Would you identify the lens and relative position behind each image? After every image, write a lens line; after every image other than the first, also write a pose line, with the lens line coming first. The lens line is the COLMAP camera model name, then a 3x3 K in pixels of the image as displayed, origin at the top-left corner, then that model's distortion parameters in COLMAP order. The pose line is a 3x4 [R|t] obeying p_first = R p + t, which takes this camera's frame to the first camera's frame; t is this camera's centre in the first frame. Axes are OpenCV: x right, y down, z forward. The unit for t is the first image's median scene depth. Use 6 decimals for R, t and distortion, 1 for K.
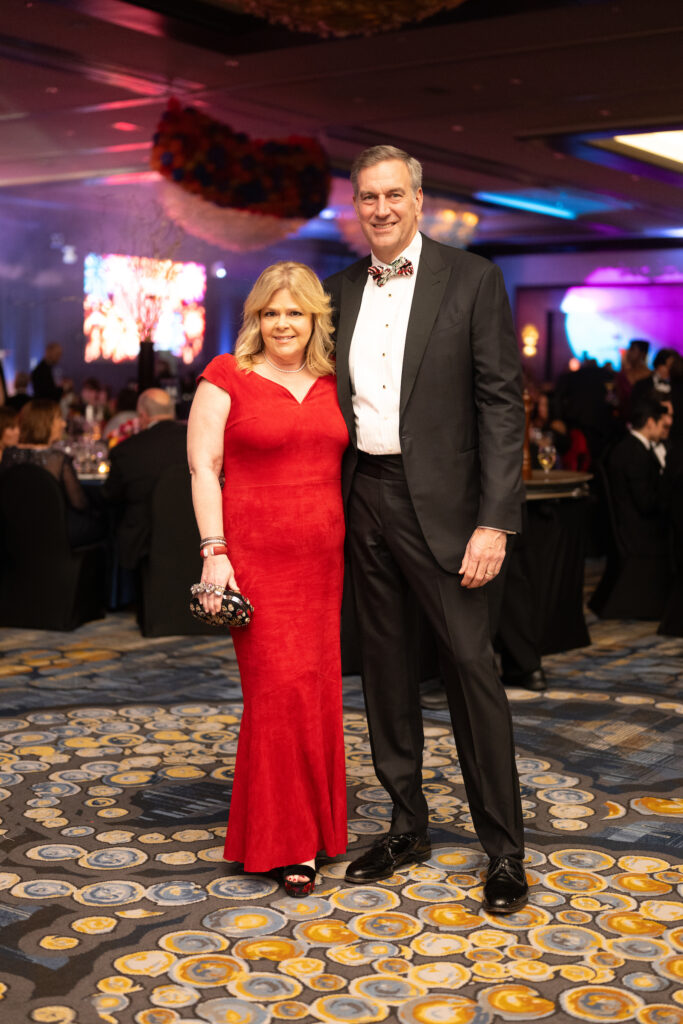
lens RADIAL K [[1466.2, 0, 341.5], [0, 1466.2, 512.0], [0, 0, 1]] dist [0.003848, -0.027739]
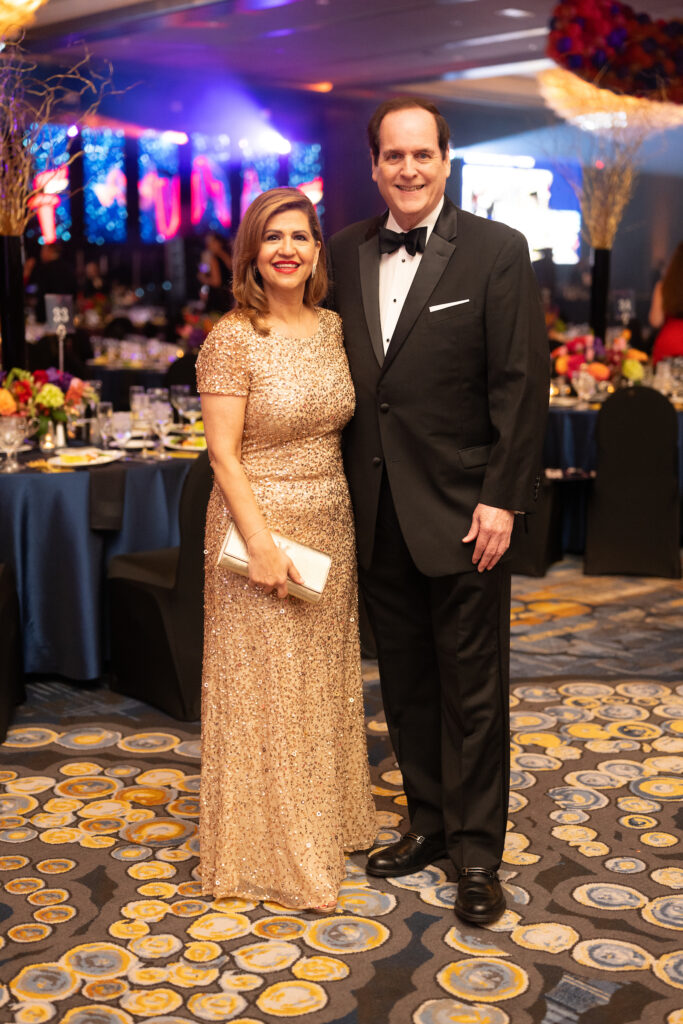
lens RADIAL K [[1466.2, 0, 341.5], [0, 1466.2, 512.0], [0, 0, 1]] dist [0.003848, -0.027739]
pose [[0.971369, 0.029698, -0.235711, -0.118658], [-0.013153, 0.997357, 0.071456, -0.030037], [0.237211, -0.066309, 0.969193, 0.142683]]
